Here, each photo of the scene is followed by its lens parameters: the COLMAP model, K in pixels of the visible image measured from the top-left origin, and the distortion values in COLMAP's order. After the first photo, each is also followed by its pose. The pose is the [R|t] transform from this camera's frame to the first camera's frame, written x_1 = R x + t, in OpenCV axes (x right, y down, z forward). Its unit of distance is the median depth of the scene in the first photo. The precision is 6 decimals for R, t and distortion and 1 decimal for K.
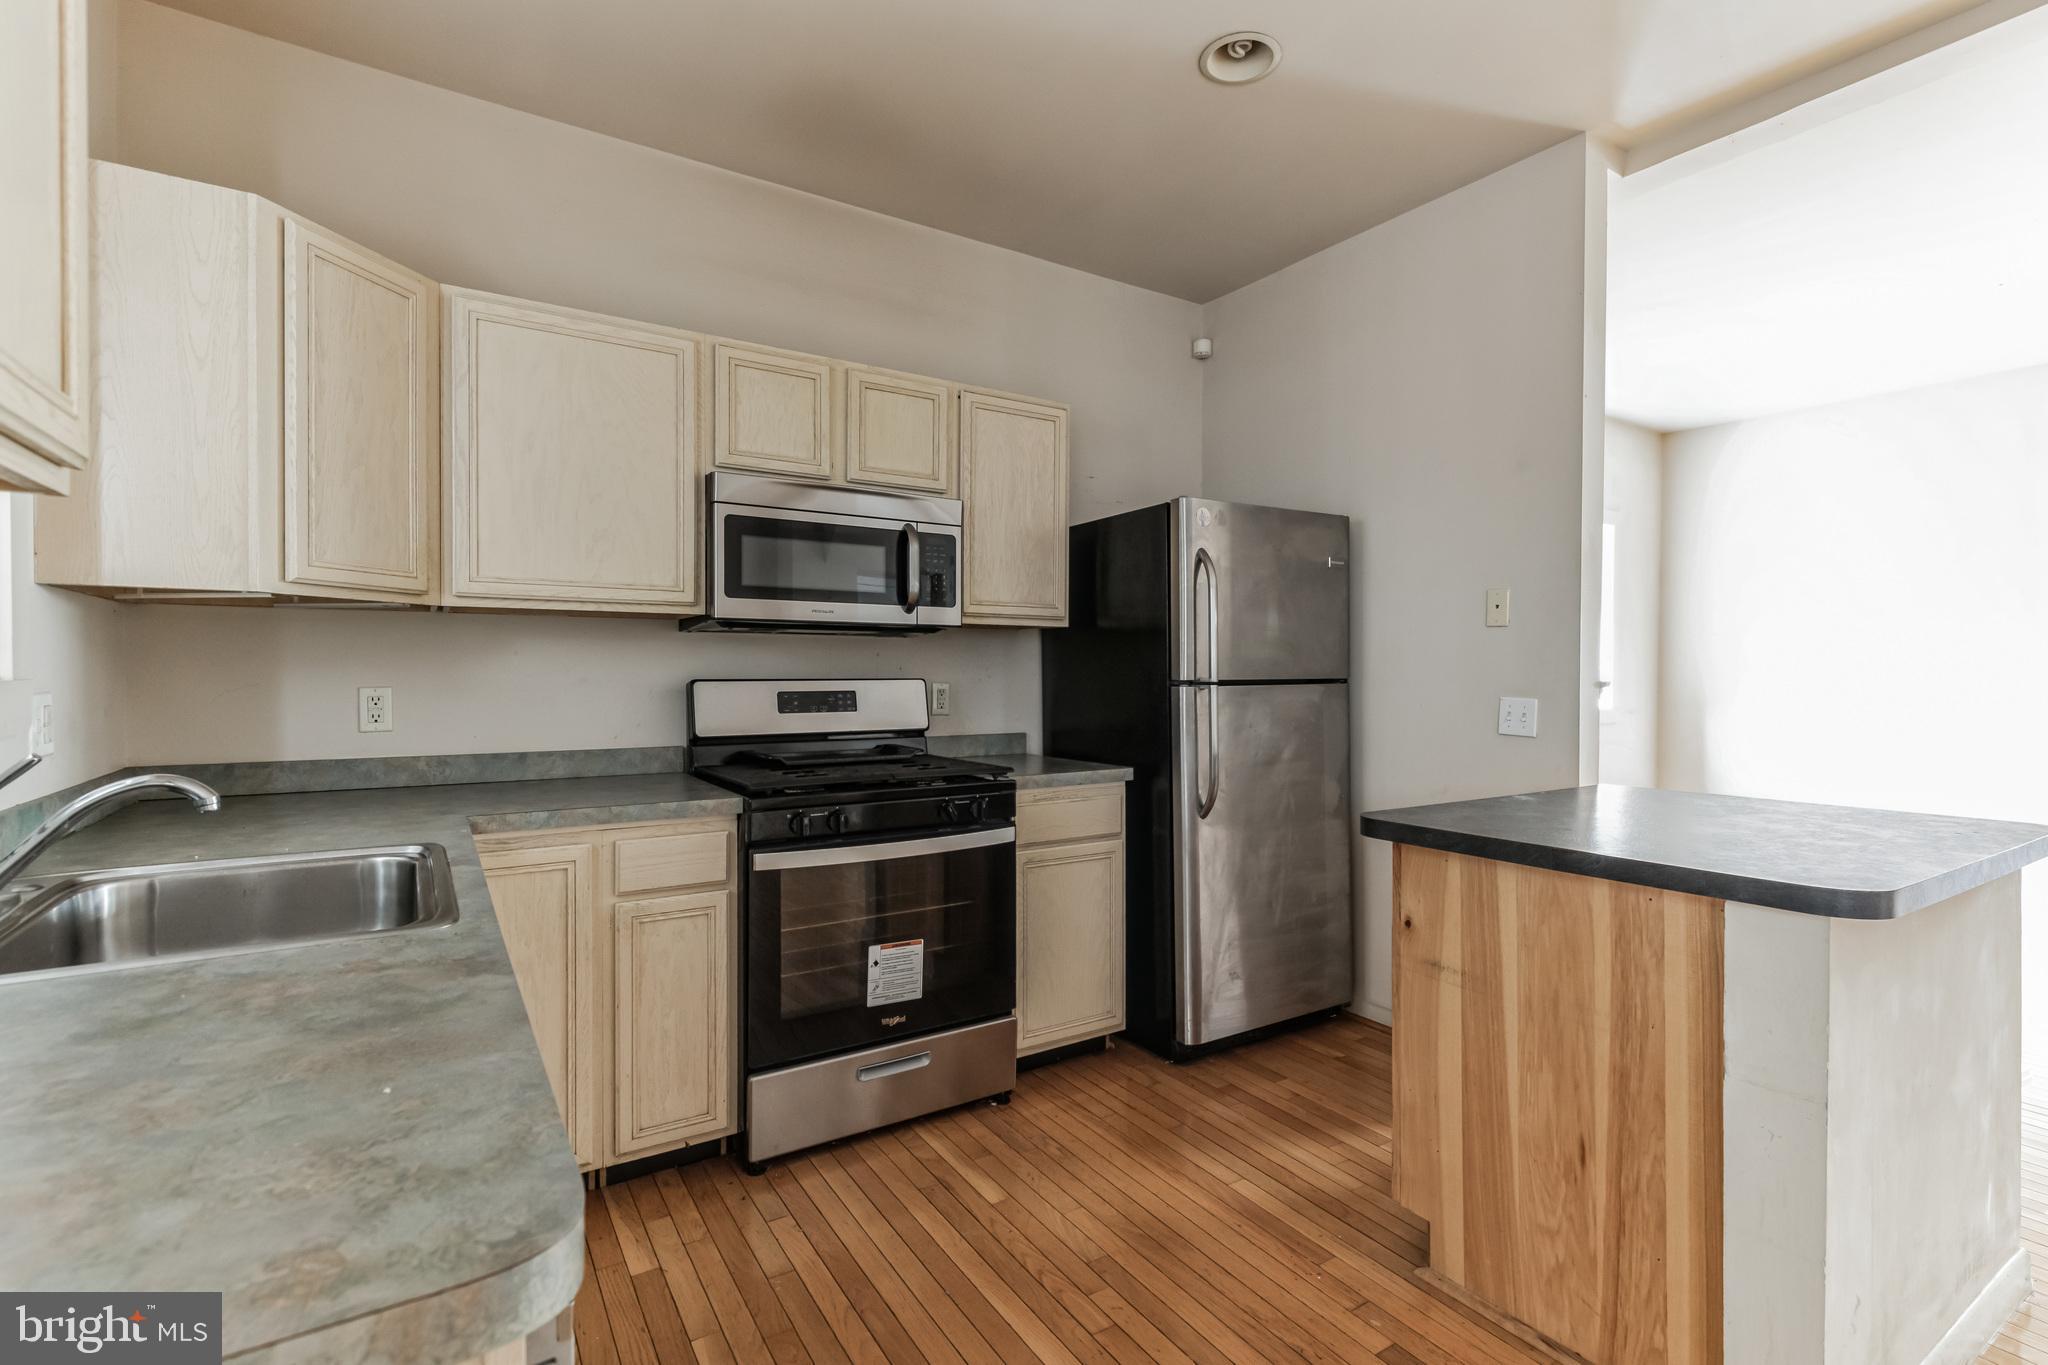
lens RADIAL K [[957.3, 0, 1038.5], [0, 957.3, 678.0], [0, 0, 1]] dist [0.010426, -0.000432]
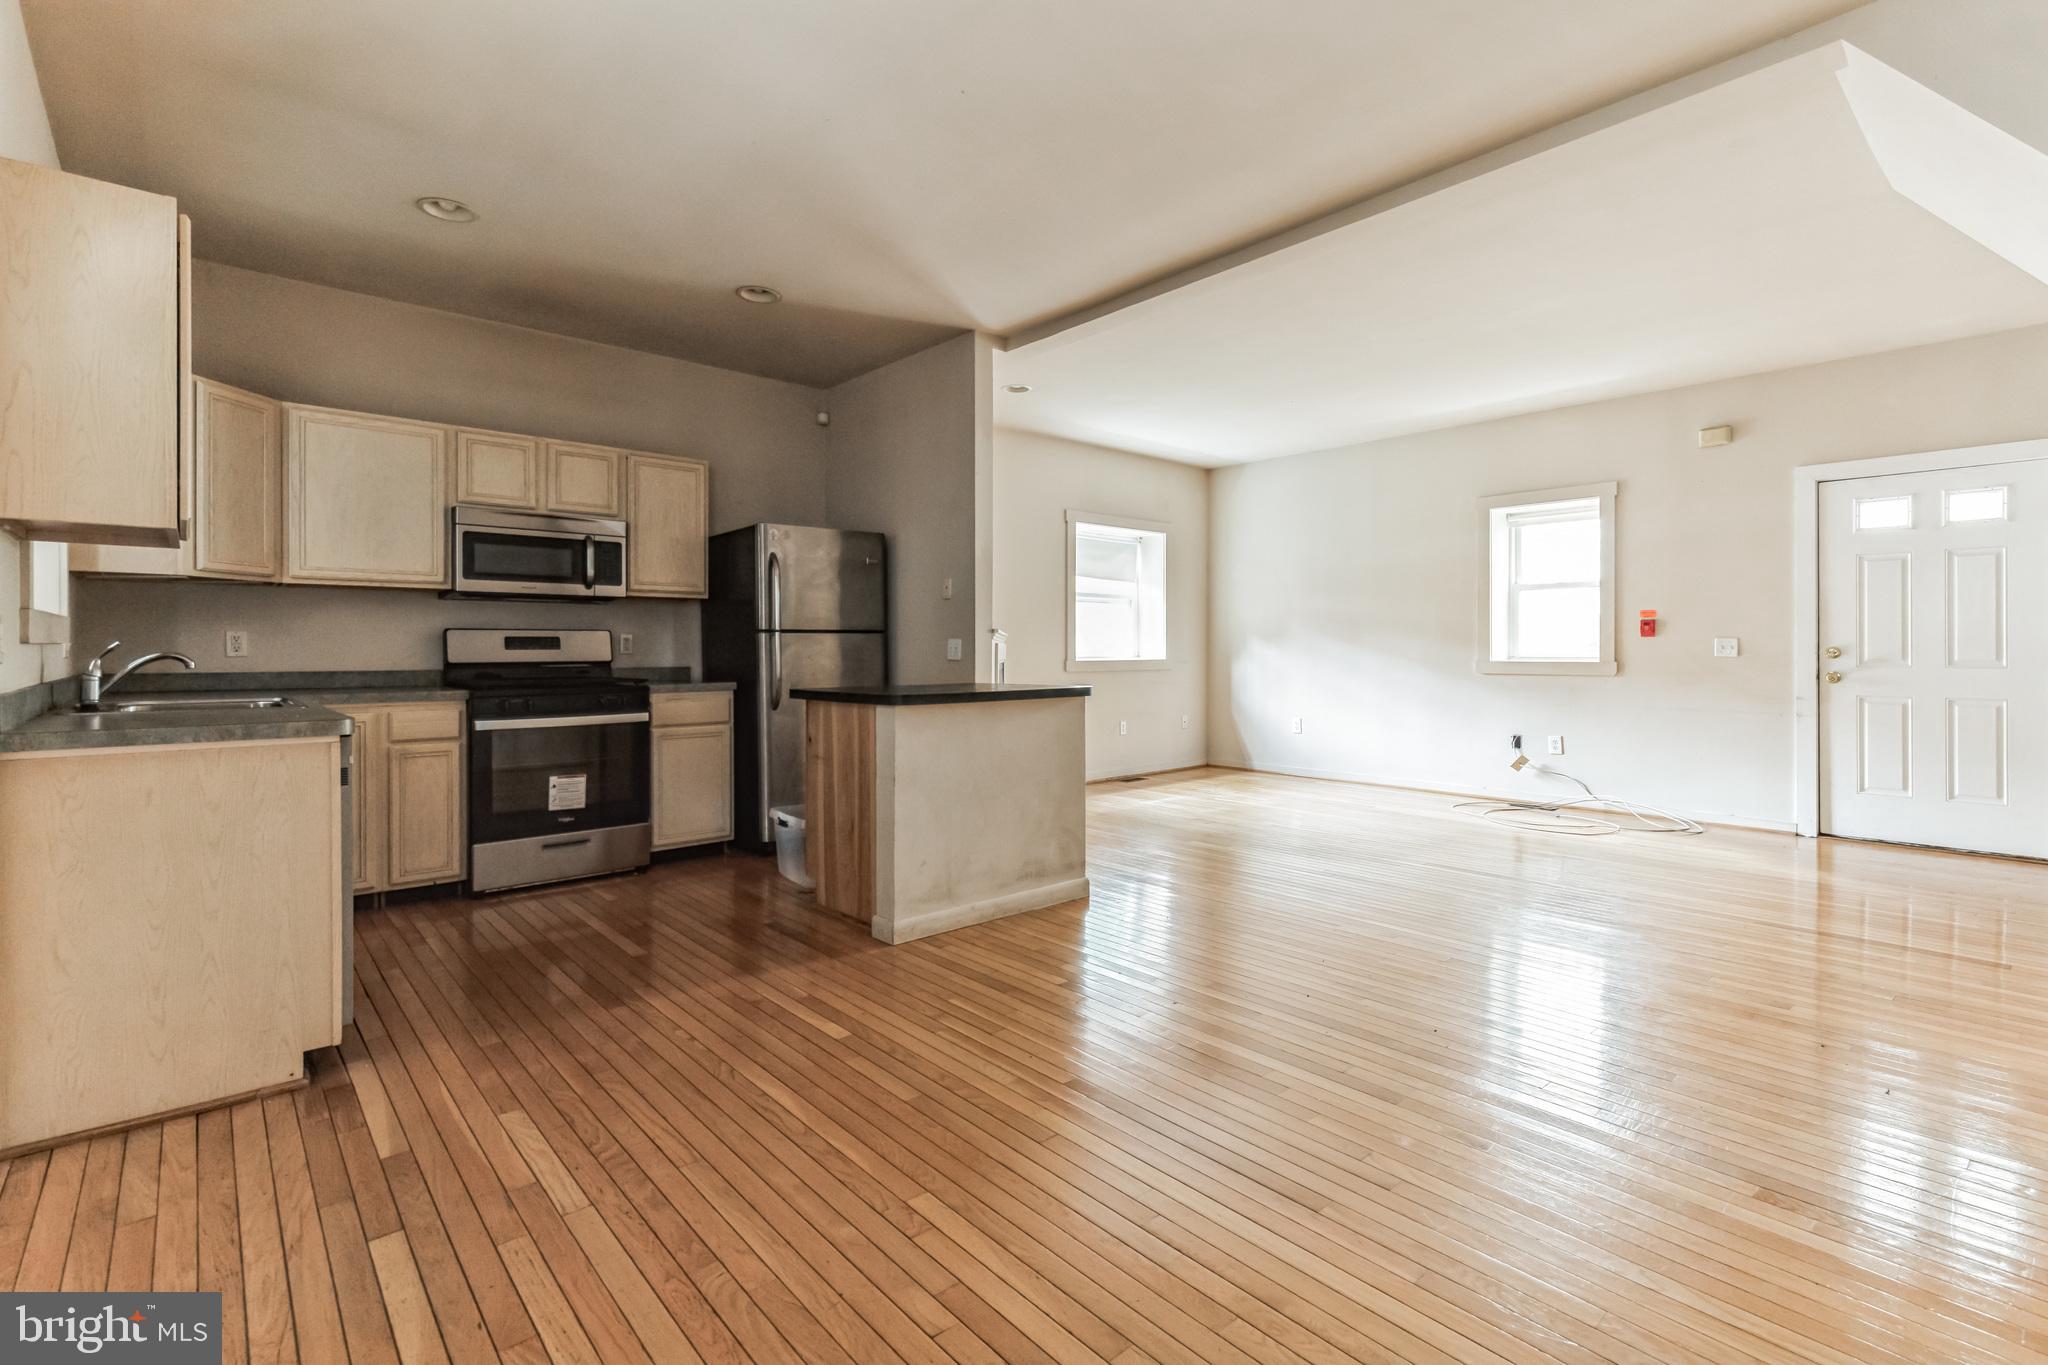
lens RADIAL K [[929.9, 0, 1046.6], [0, 929.9, 648.6], [0, 0, 1]] dist [0.001791, 0.000034]
pose [[0.985766, -0.003853, 0.168078, 0.408273], [0.005104, 0.999962, -0.007012, 0.055685], [-0.168044, 0.007770, 0.985749, -0.790141]]
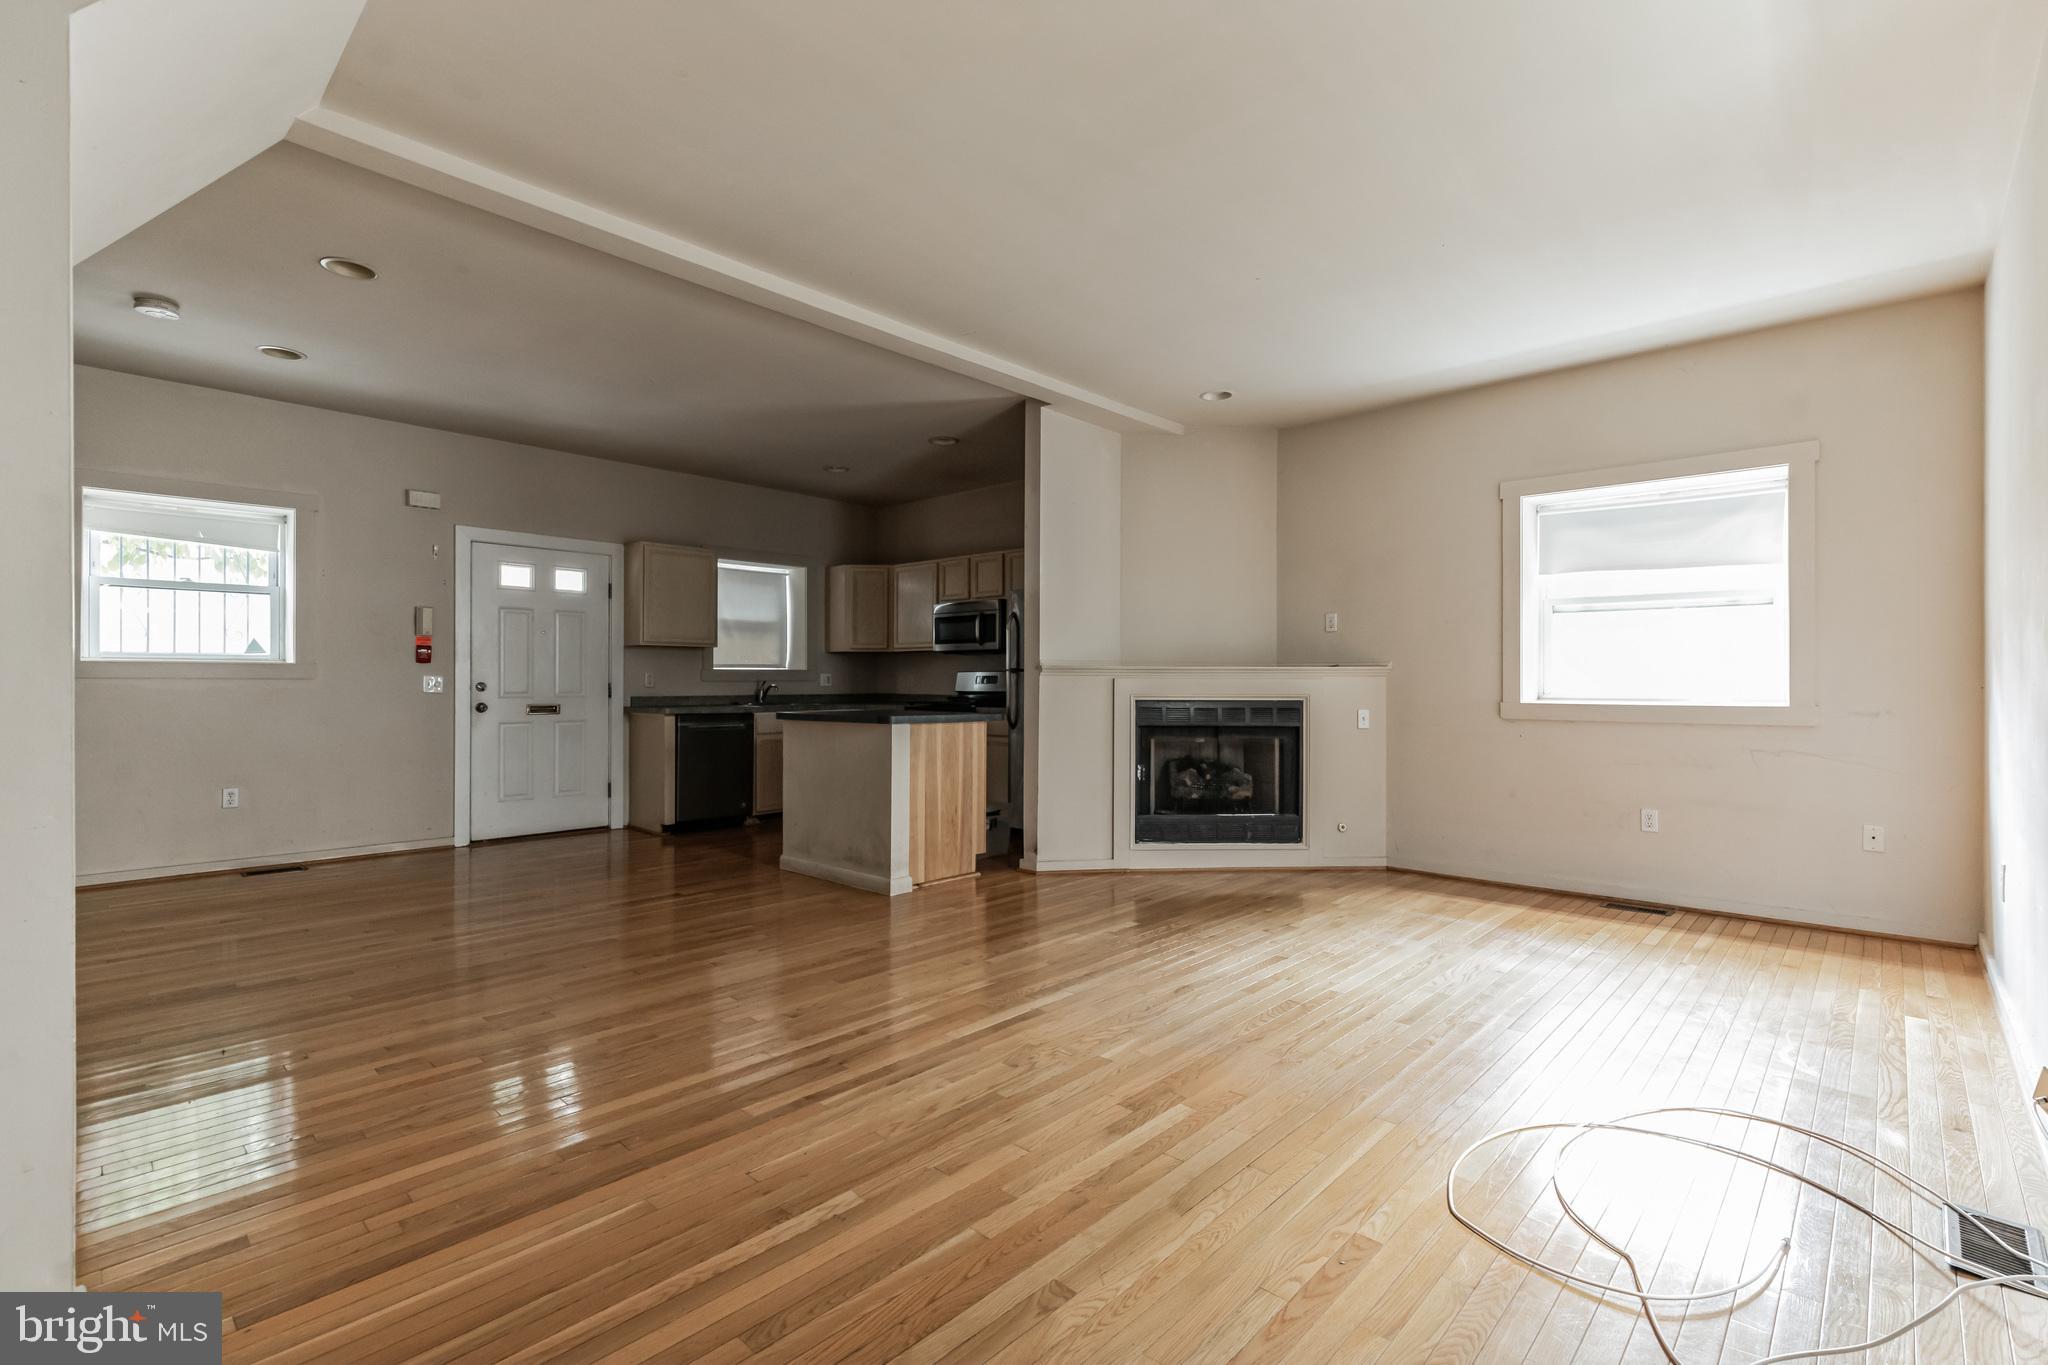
lens RADIAL K [[929.7, 0, 1044.6], [0, 929.7, 681.6], [0, 0, 1]] dist [0.003281, 0.000035]
pose [[0.264359, -0.002912, -0.964420, 2.560346], [-0.010381, 0.999929, -0.005865, 0.048307], [0.964368, 0.011562, 0.264310, 0.528984]]
